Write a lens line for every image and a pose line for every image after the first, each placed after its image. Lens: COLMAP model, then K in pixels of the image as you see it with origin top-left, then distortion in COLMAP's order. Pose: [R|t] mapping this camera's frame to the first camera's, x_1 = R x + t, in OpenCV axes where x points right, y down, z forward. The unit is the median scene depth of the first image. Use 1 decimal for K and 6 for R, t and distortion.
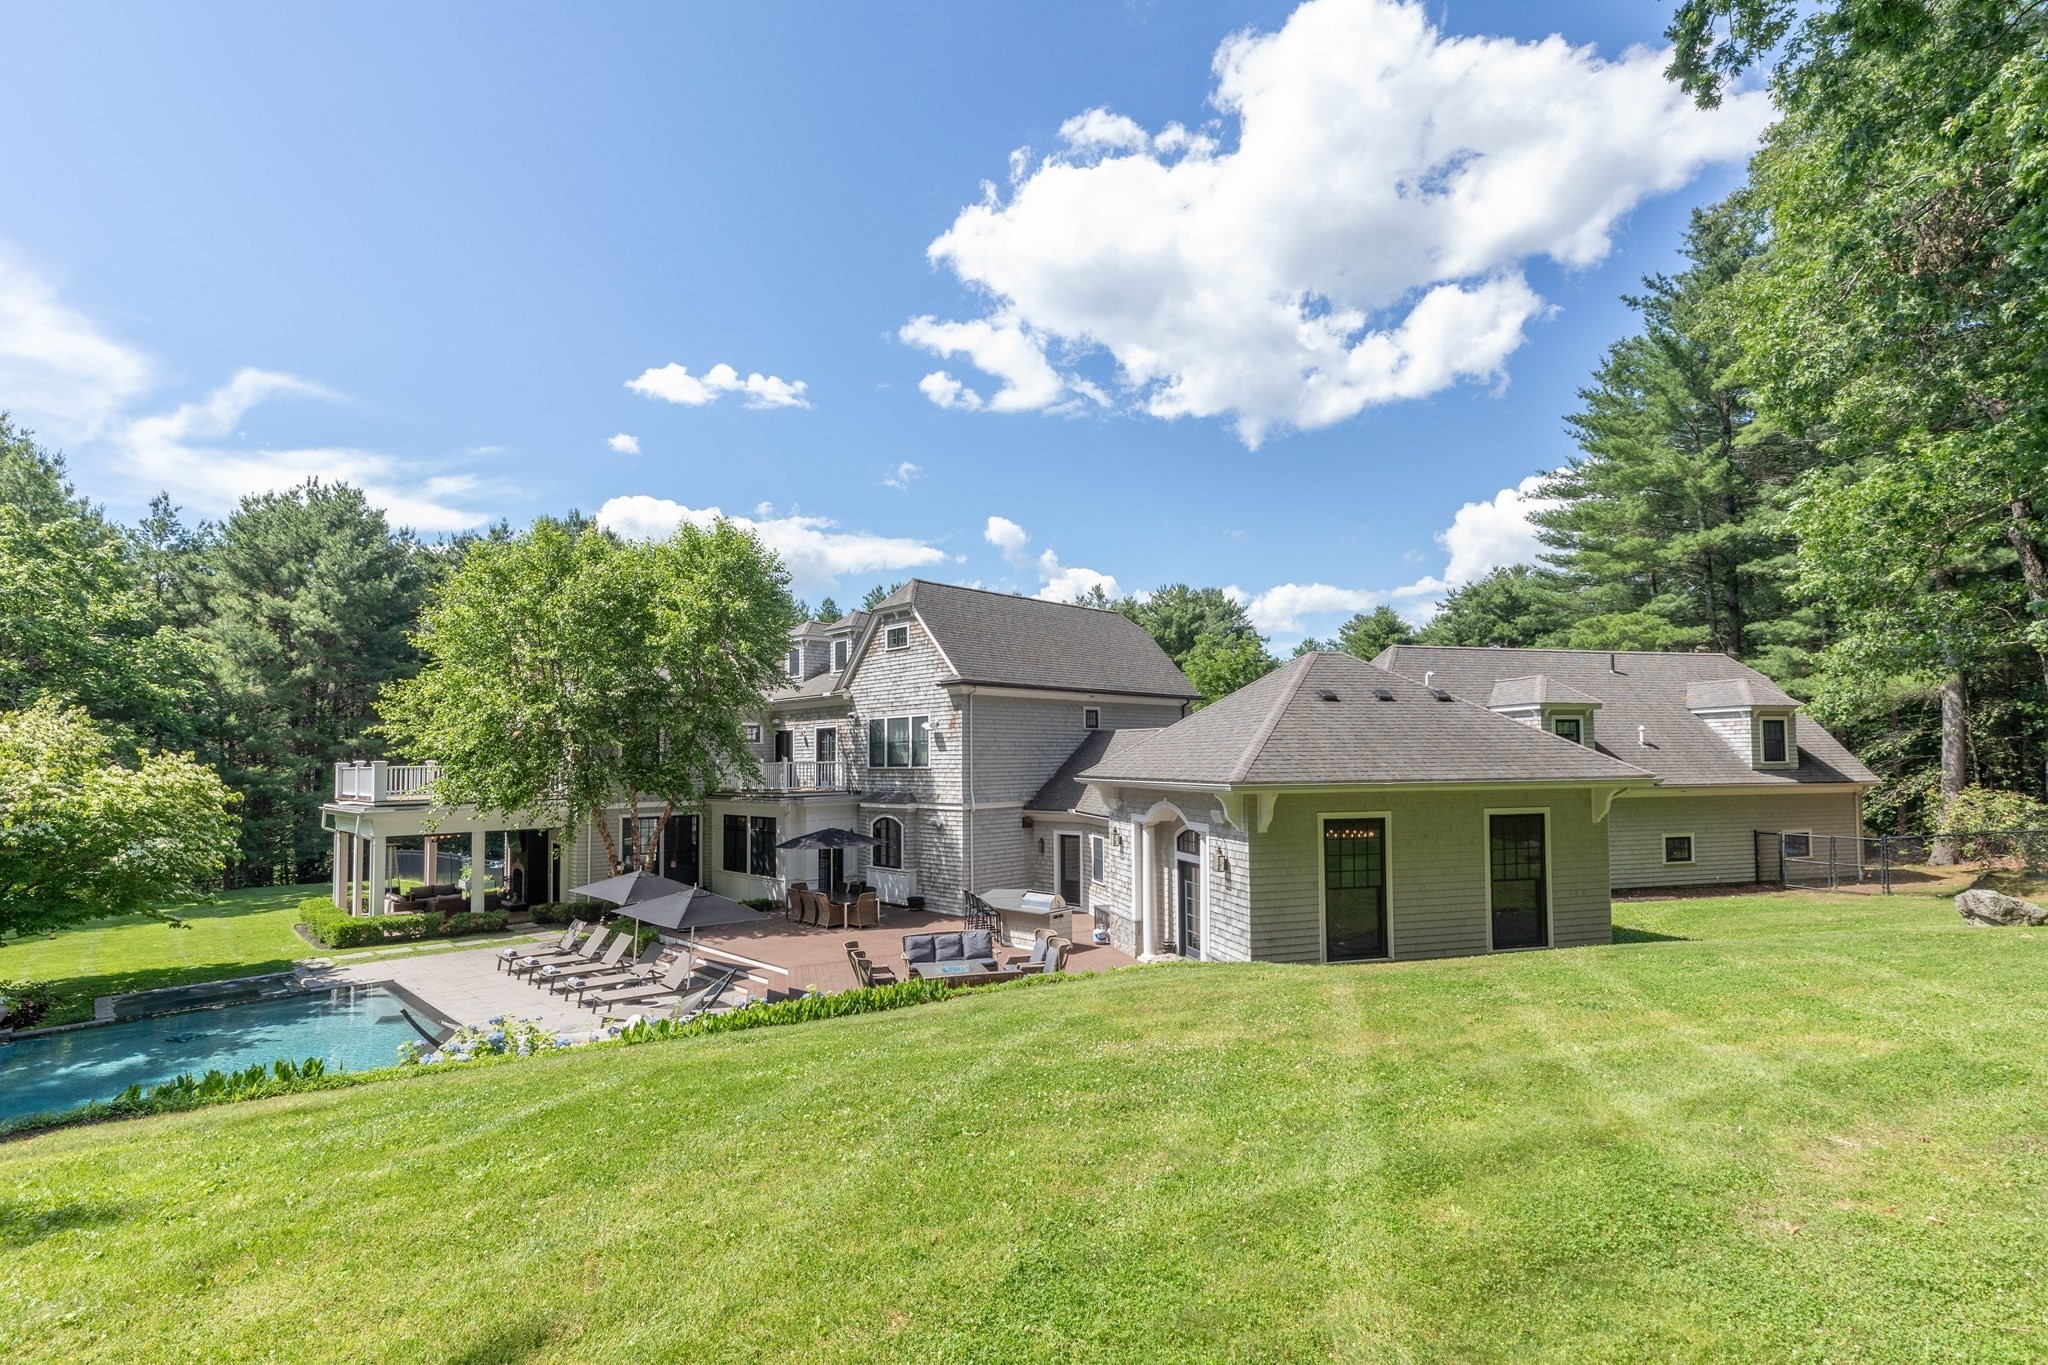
lens RADIAL K [[933.3, 0, 1026.8], [0, 933.3, 715.0], [0, 0, 1]] dist [0.003463, 0.000394]
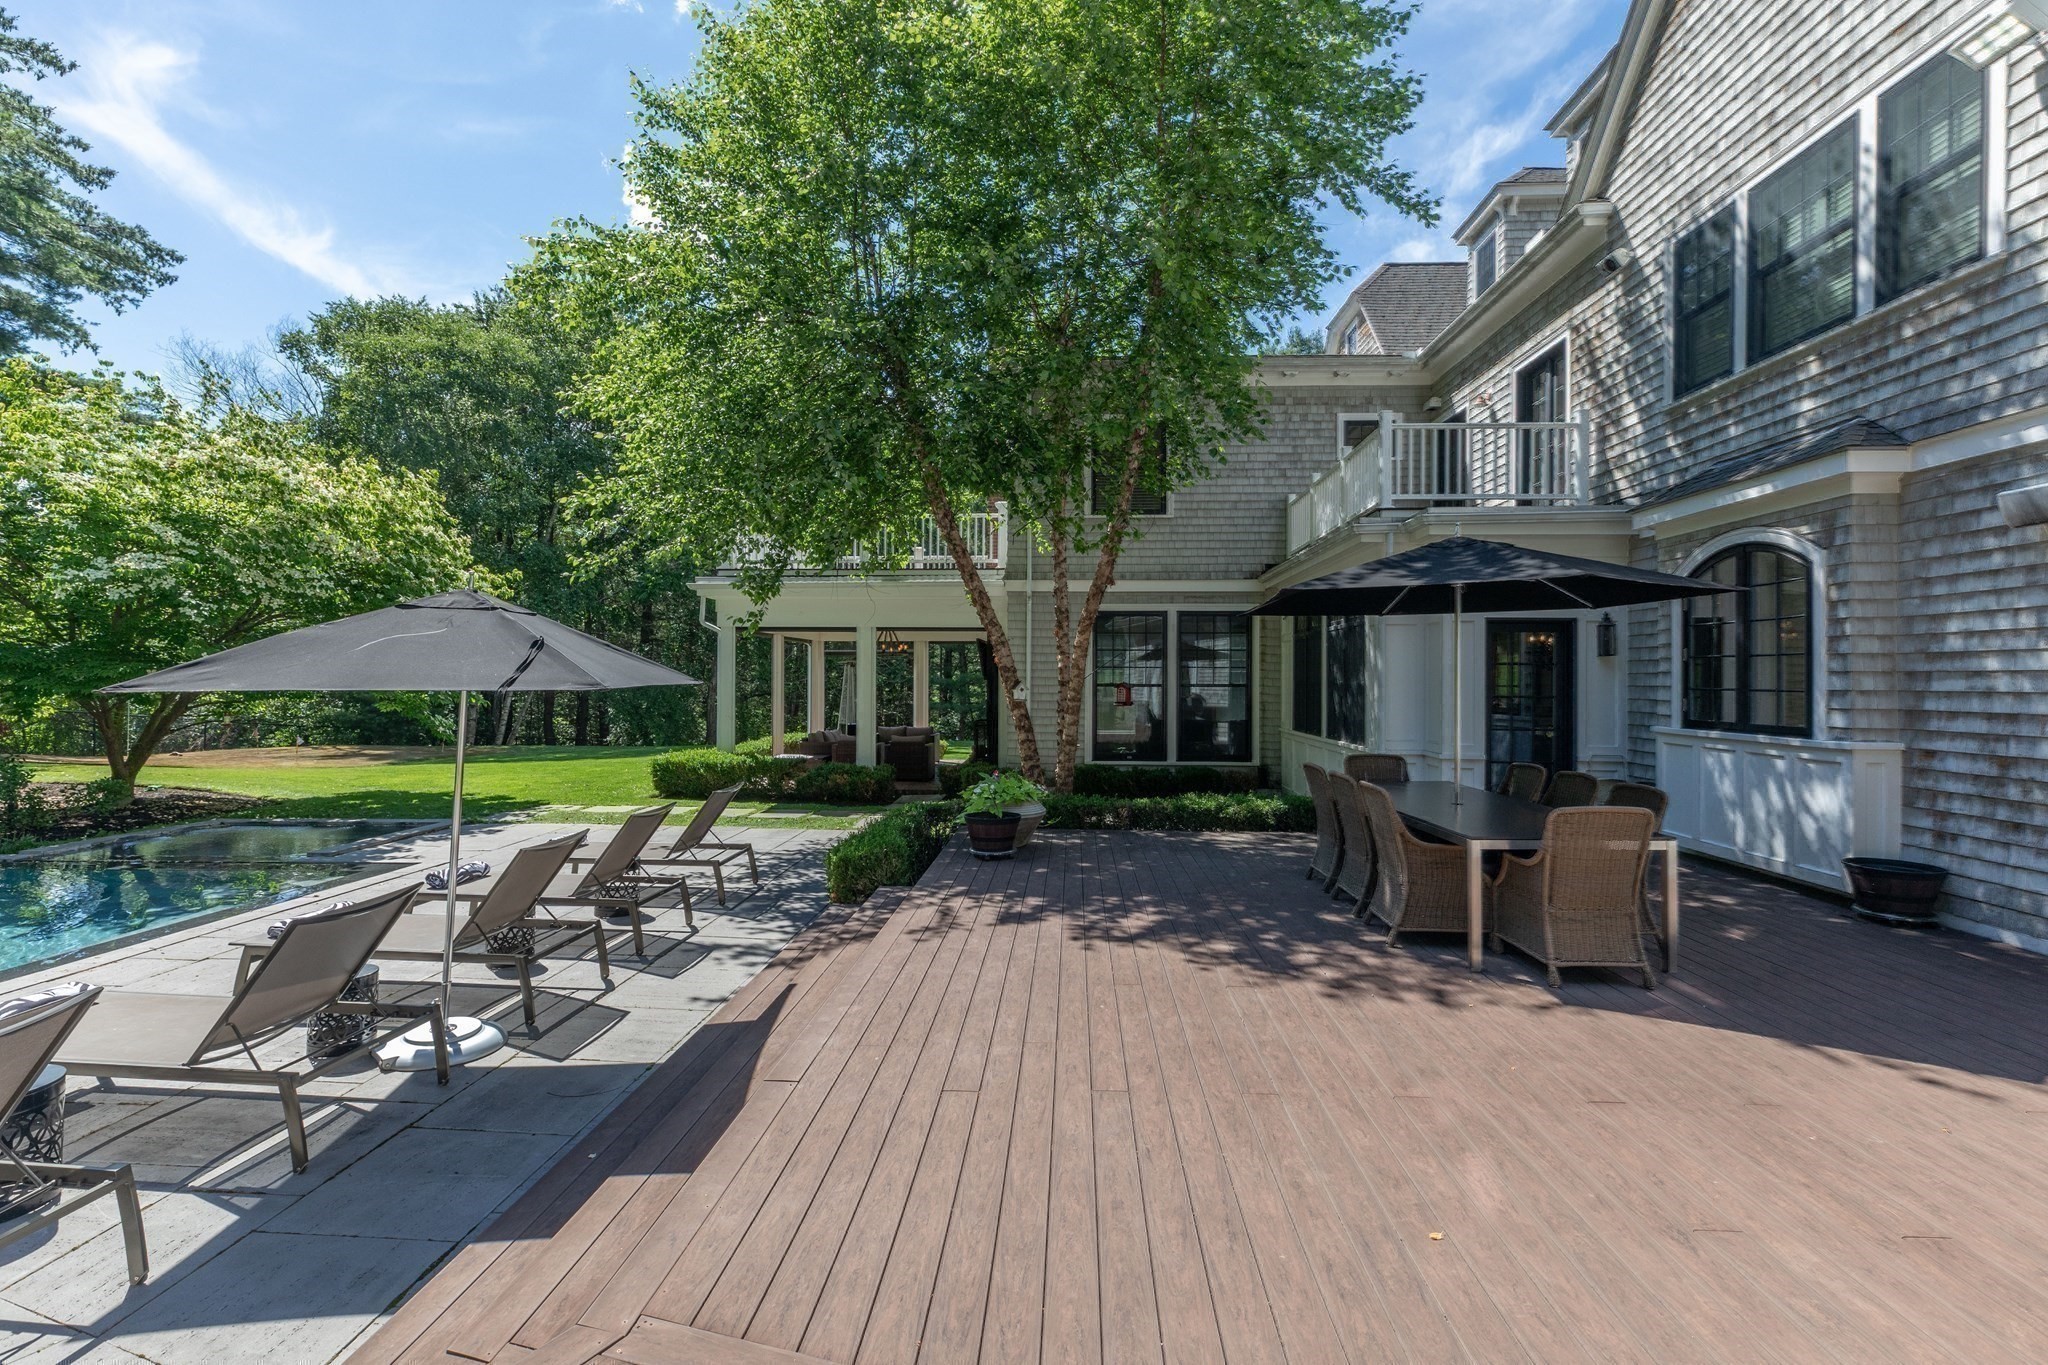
lens RADIAL K [[927.1, 0, 1035.0], [0, 927.1, 673.0], [0, 0, 1]] dist [-0.001012, -0.000184]
pose [[0.685006, 0.013960, -0.728404, -0.097006], [0.020819, 0.999033, 0.038725, 0.133494], [0.728240, -0.041691, 0.684053, 0.682159]]
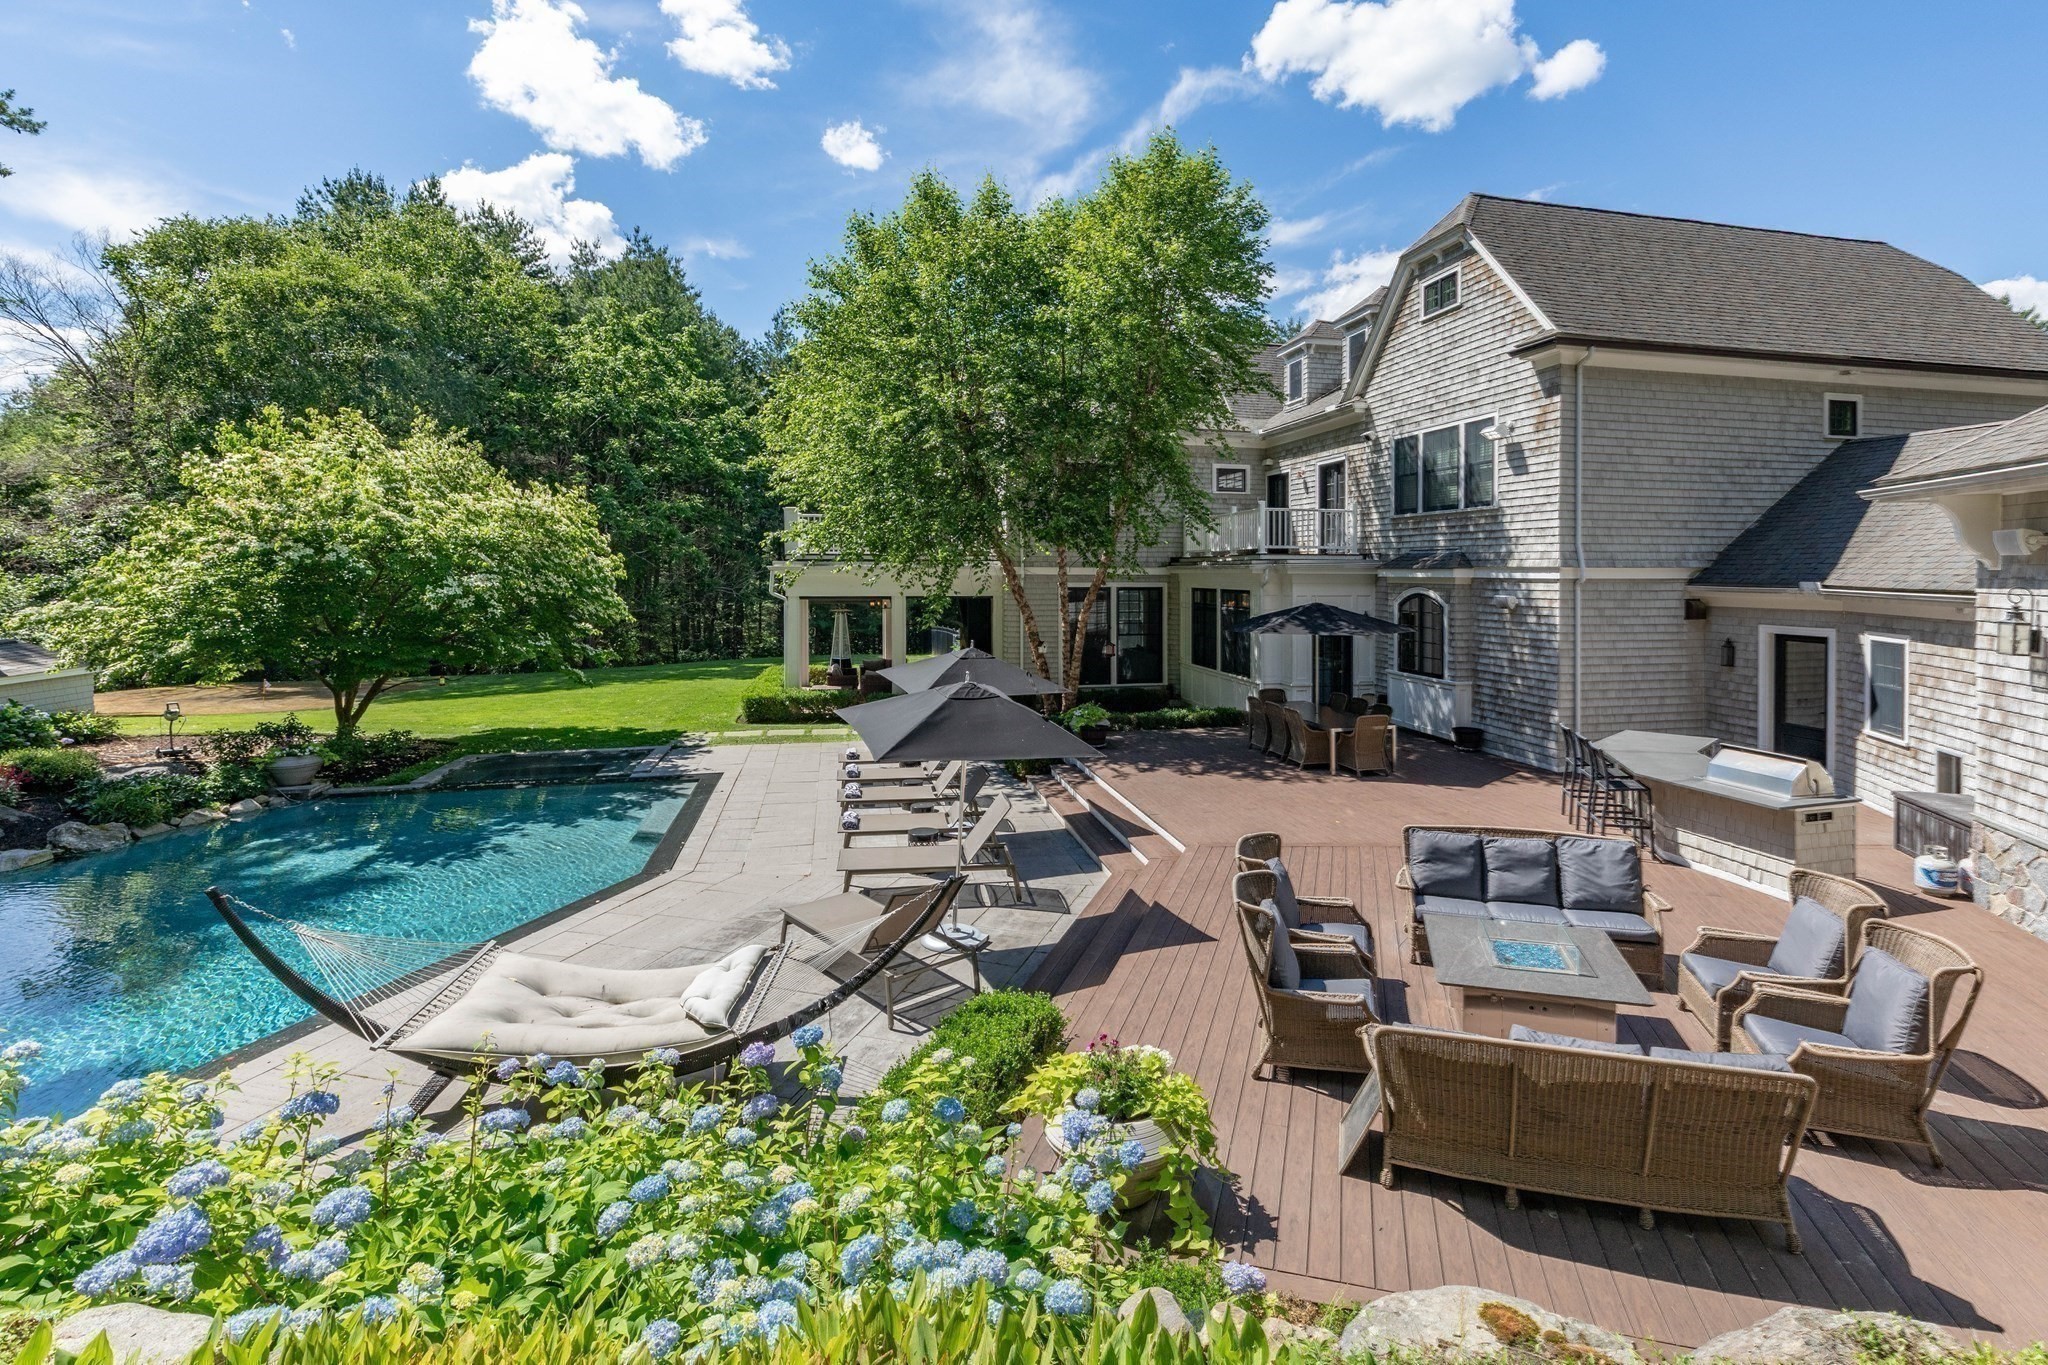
lens RADIAL K [[946.7, 0, 1080.1], [0, 946.7, 568.5], [0, 0, 1]] dist [0.003684, 0.000160]
pose [[0.859585, 0.012483, -0.510840, -0.025787], [0.013914, 0.998759, 0.047819, 0.061849], [0.510803, -0.048212, 0.858345, 0.361981]]
